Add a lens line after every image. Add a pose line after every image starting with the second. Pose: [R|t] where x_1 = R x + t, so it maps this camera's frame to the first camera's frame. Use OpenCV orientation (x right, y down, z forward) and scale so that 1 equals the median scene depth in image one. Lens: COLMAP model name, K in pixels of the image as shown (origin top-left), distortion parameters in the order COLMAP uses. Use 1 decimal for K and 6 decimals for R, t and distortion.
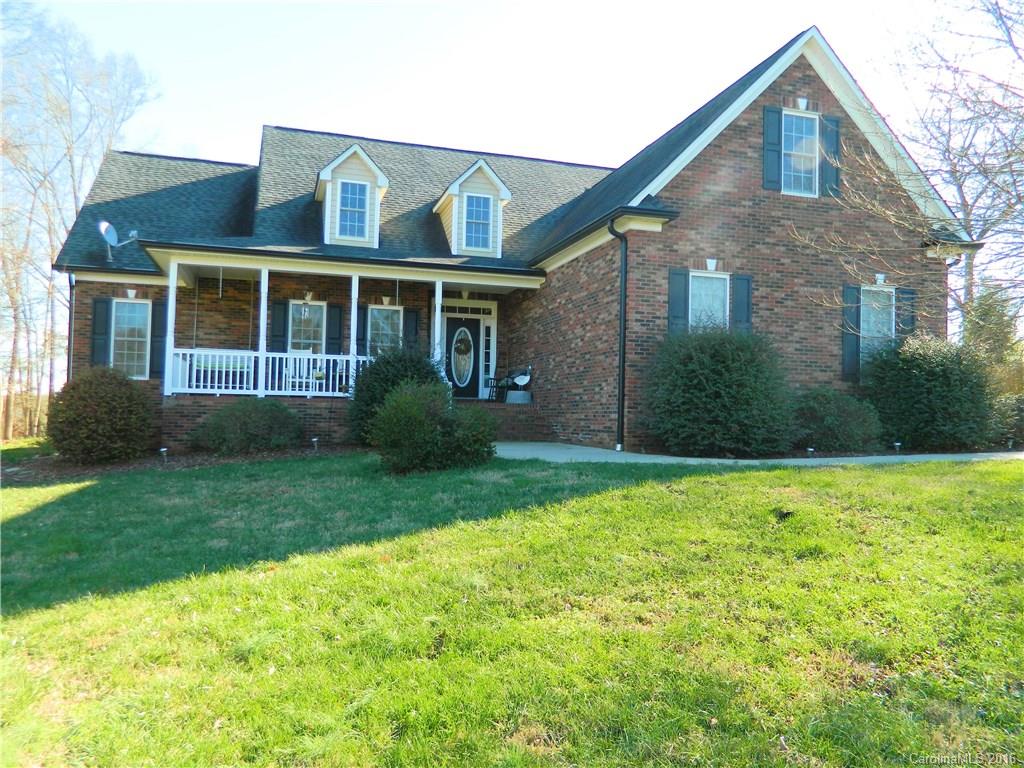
lens RADIAL K [[777.9, 0, 510.0], [0, 777.9, 382.9], [0, 0, 1]] dist [0.012377, 0.000877]
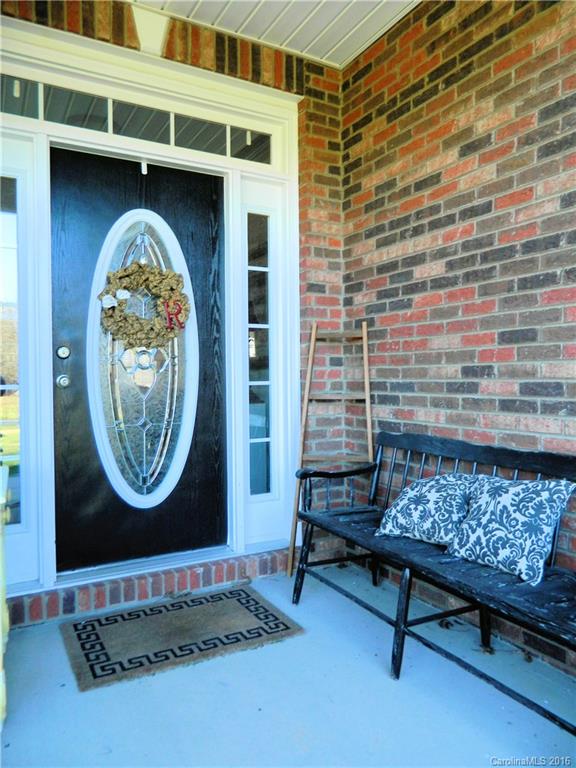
lens RADIAL K [[583.4, 0, 288.0], [0, 583.4, 384.2], [0, 0, 1]] dist [0.012377, 0.000877]
pose [[0.977376, -0.032520, 0.208995, -0.069334], [0.019292, 0.997697, 0.065021, -0.043446], [-0.210628, -0.059518, 0.975753, 1.027758]]
